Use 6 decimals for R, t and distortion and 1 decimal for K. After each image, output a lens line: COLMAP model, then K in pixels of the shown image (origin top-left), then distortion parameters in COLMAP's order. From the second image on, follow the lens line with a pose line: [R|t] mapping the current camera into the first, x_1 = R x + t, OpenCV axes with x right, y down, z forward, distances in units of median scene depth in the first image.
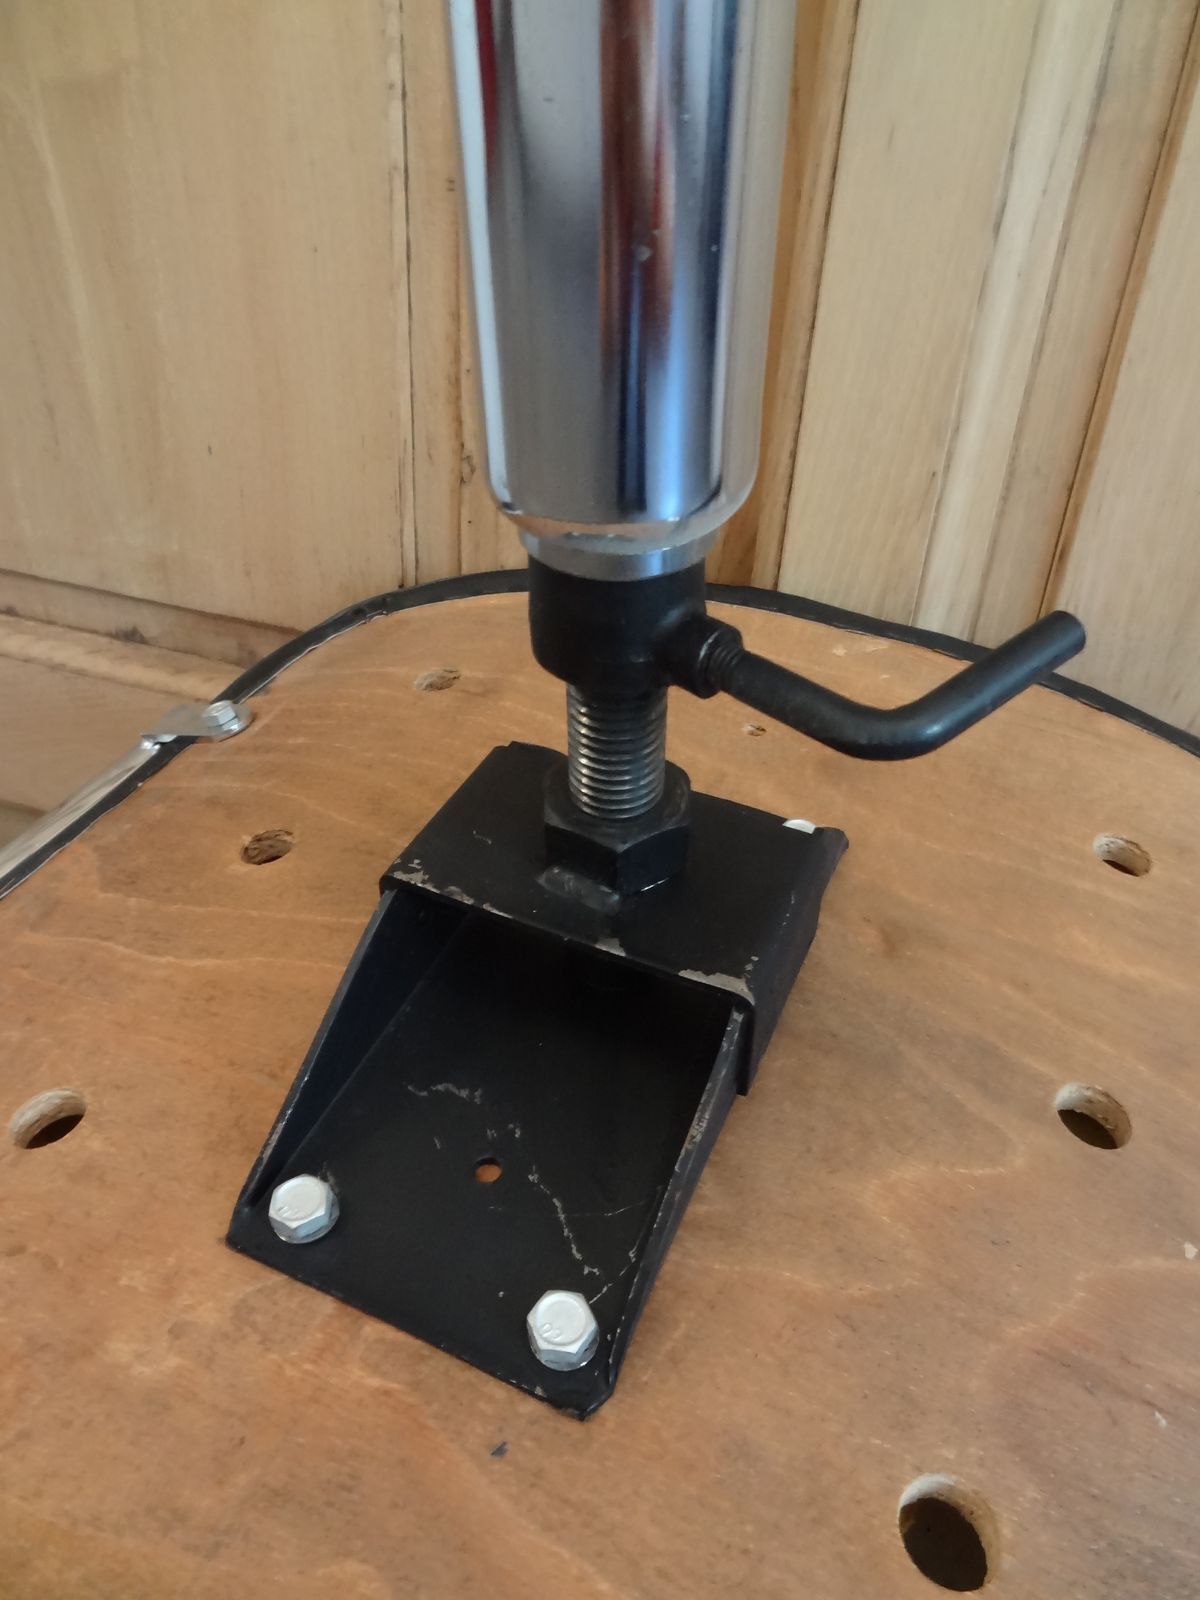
lens RADIAL K [[1106.6, 0, 612.7], [0, 1106.6, 790.3], [0, 0, 1]] dist [0.007082, 0.001593]
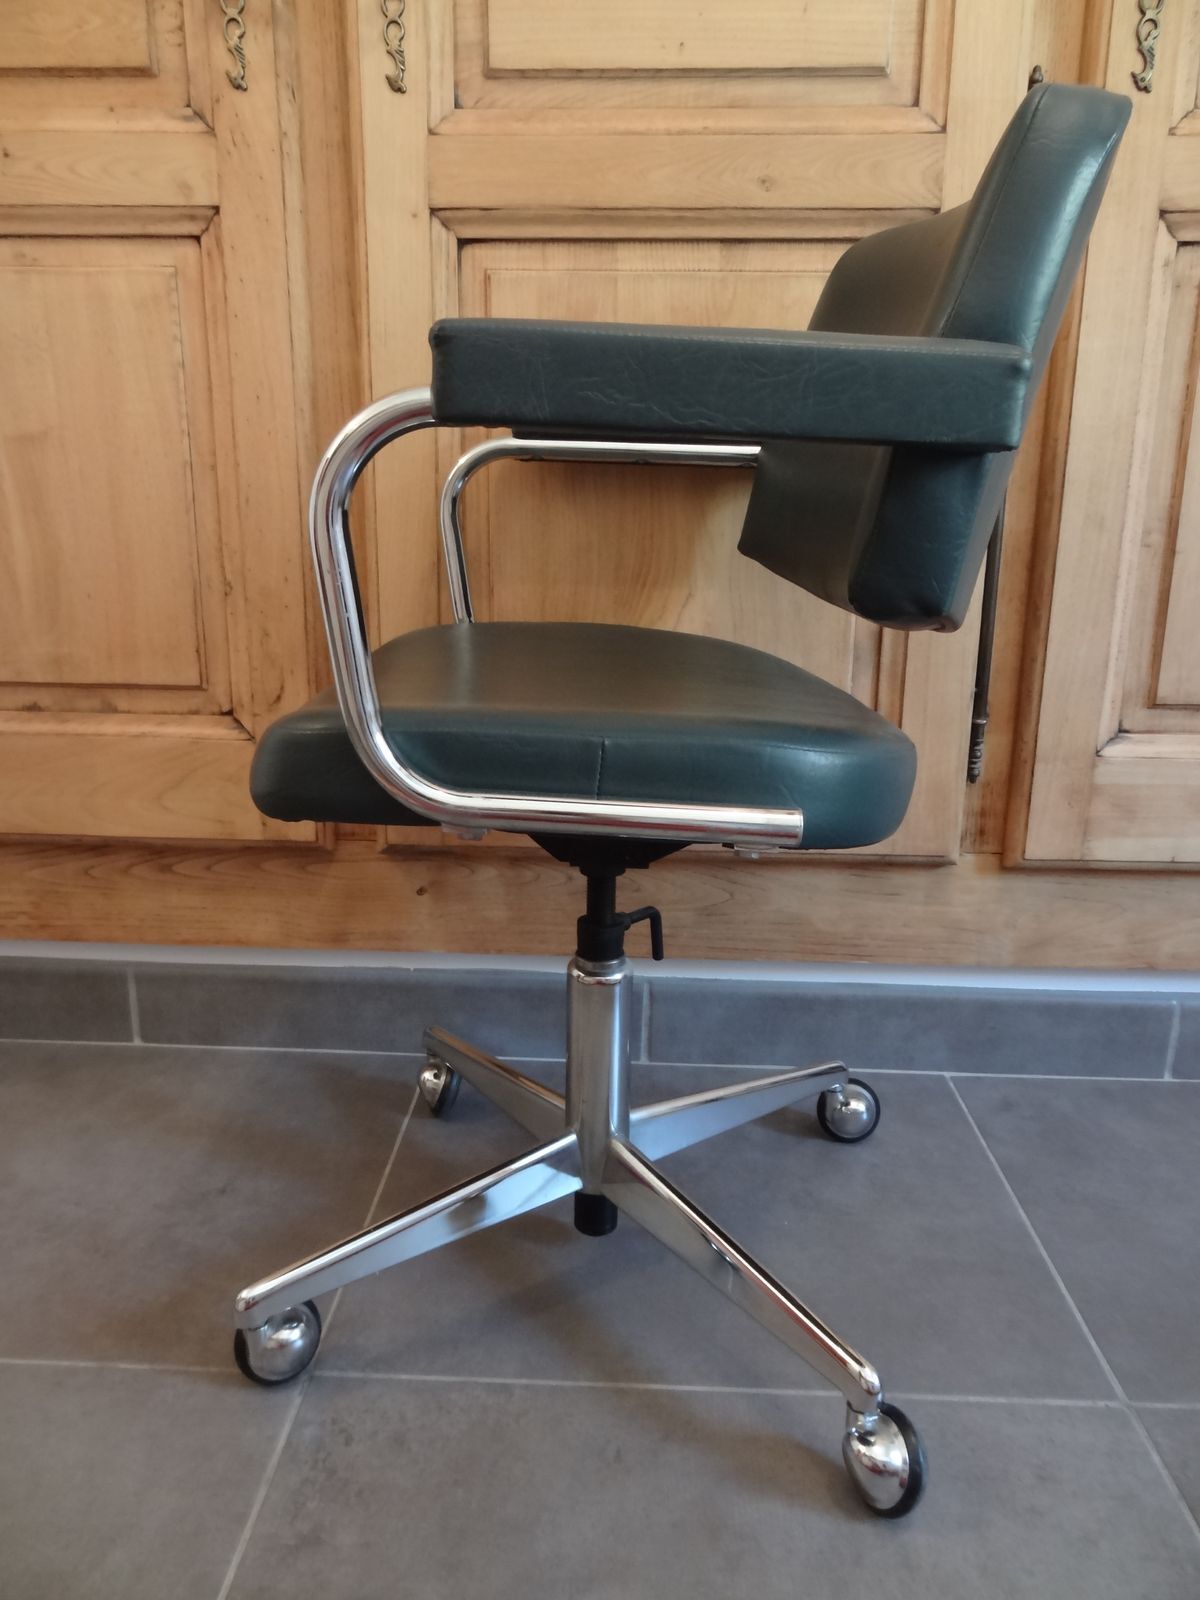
lens RADIAL K [[1106.6, 0, 605.1], [0, 1106.6, 799.2], [0, 0, 1]] dist [0.007082, 0.001593]
pose [[0.951951, -0.122910, 0.280505, -0.118474], [0.188727, 0.956782, -0.221246, 0.951456], [-0.241189, 0.263554, 0.934006, -1.434168]]
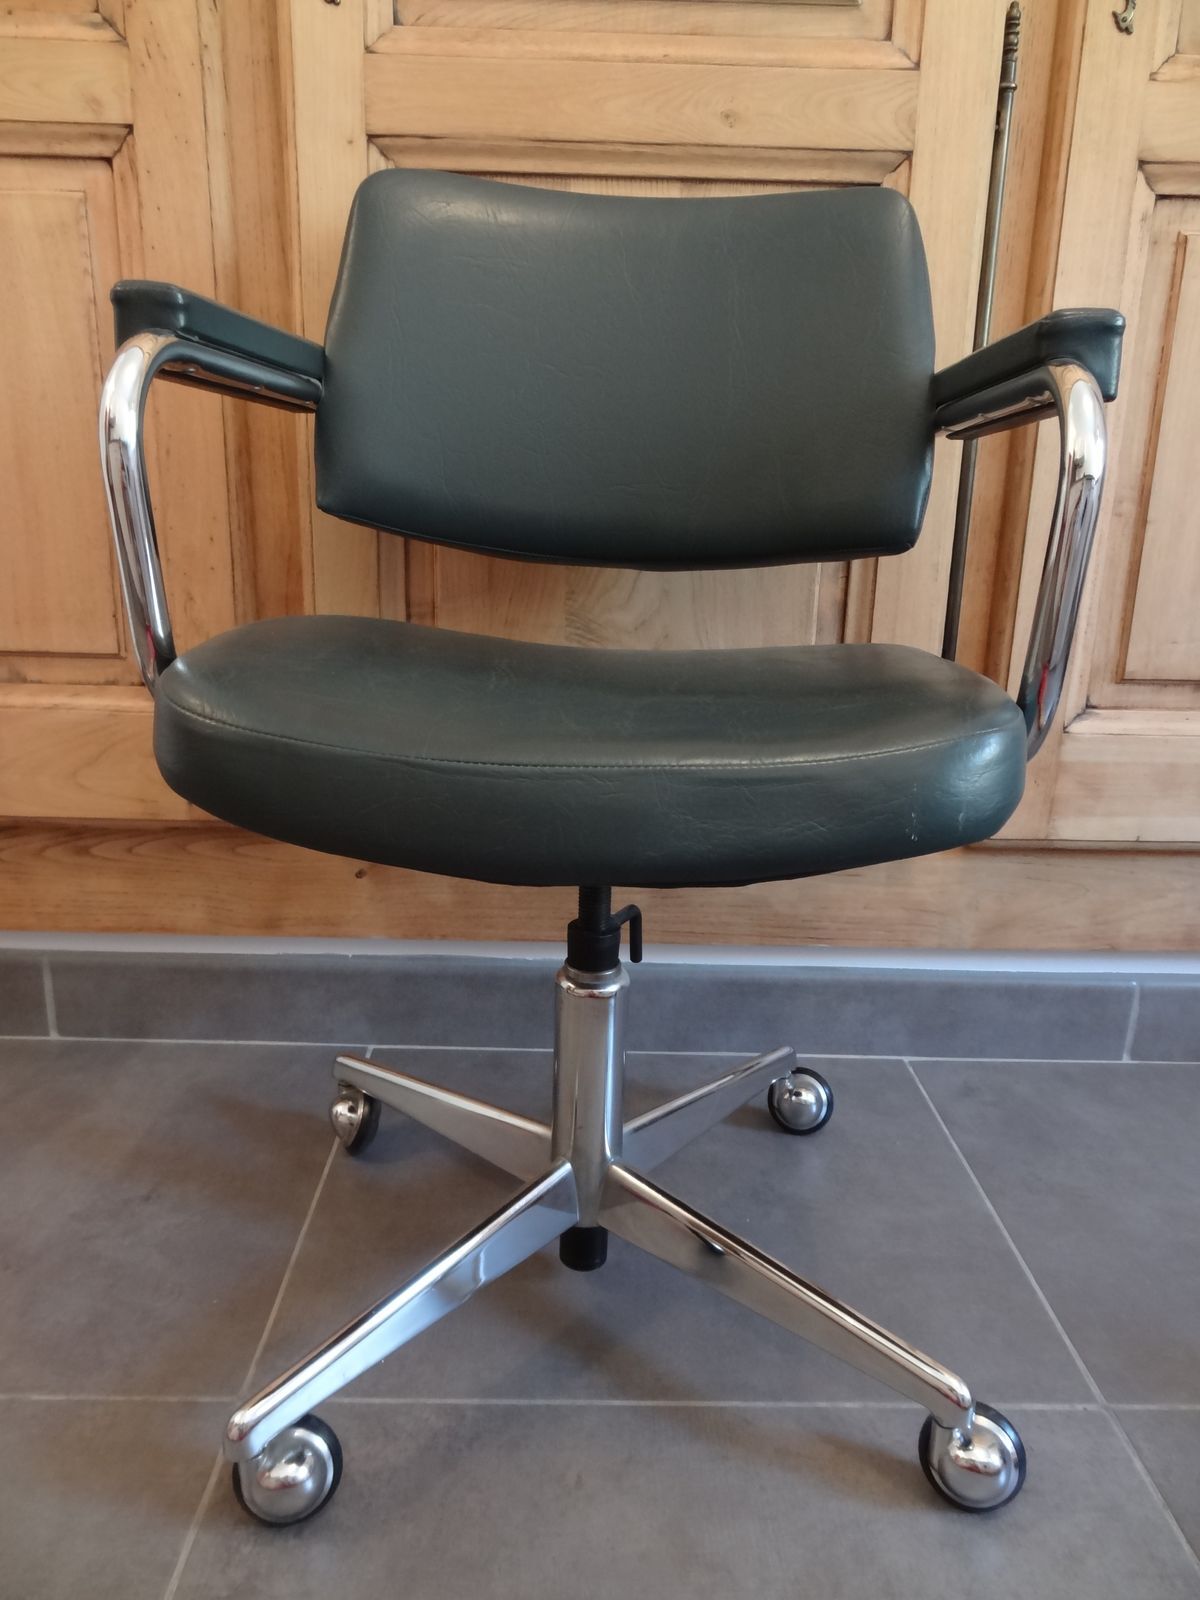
lens RADIAL K [[1106.6, 0, 600.7], [0, 1106.6, 799.5], [0, 0, 1]] dist [0.007082, 0.001593]
pose [[0.935653, -0.130056, 0.328085, -0.110497], [0.199947, 0.961382, -0.189120, 0.905054], [-0.290819, 0.242550, 0.925524, -1.285709]]
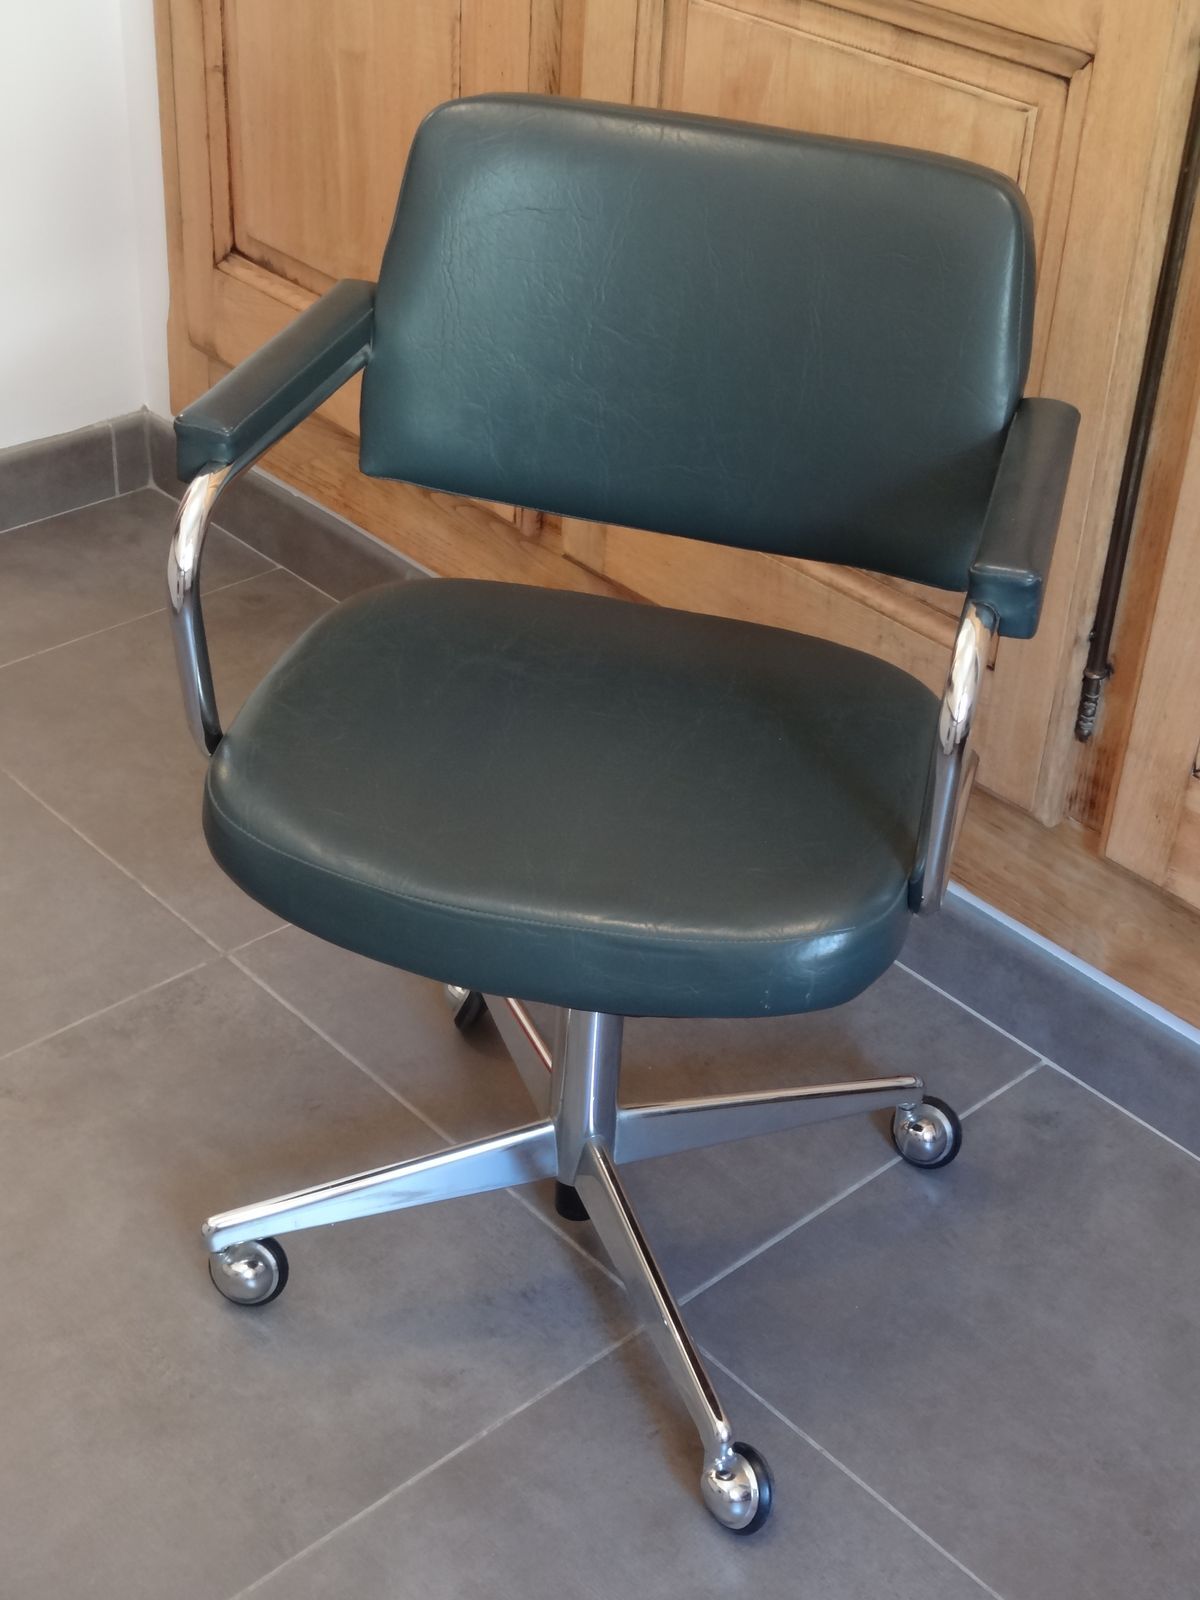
lens RADIAL K [[2284.5, 0, 605.1], [0, 2284.5, 809.5], [0, 0, 1]] dist [0.024386, 0.000000]
pose [[0.882731, 0.244466, -0.401277, 2.734901], [-0.222055, 0.969657, 0.102256, 0.307566], [0.414099, -0.001159, 0.910231, -3.719444]]
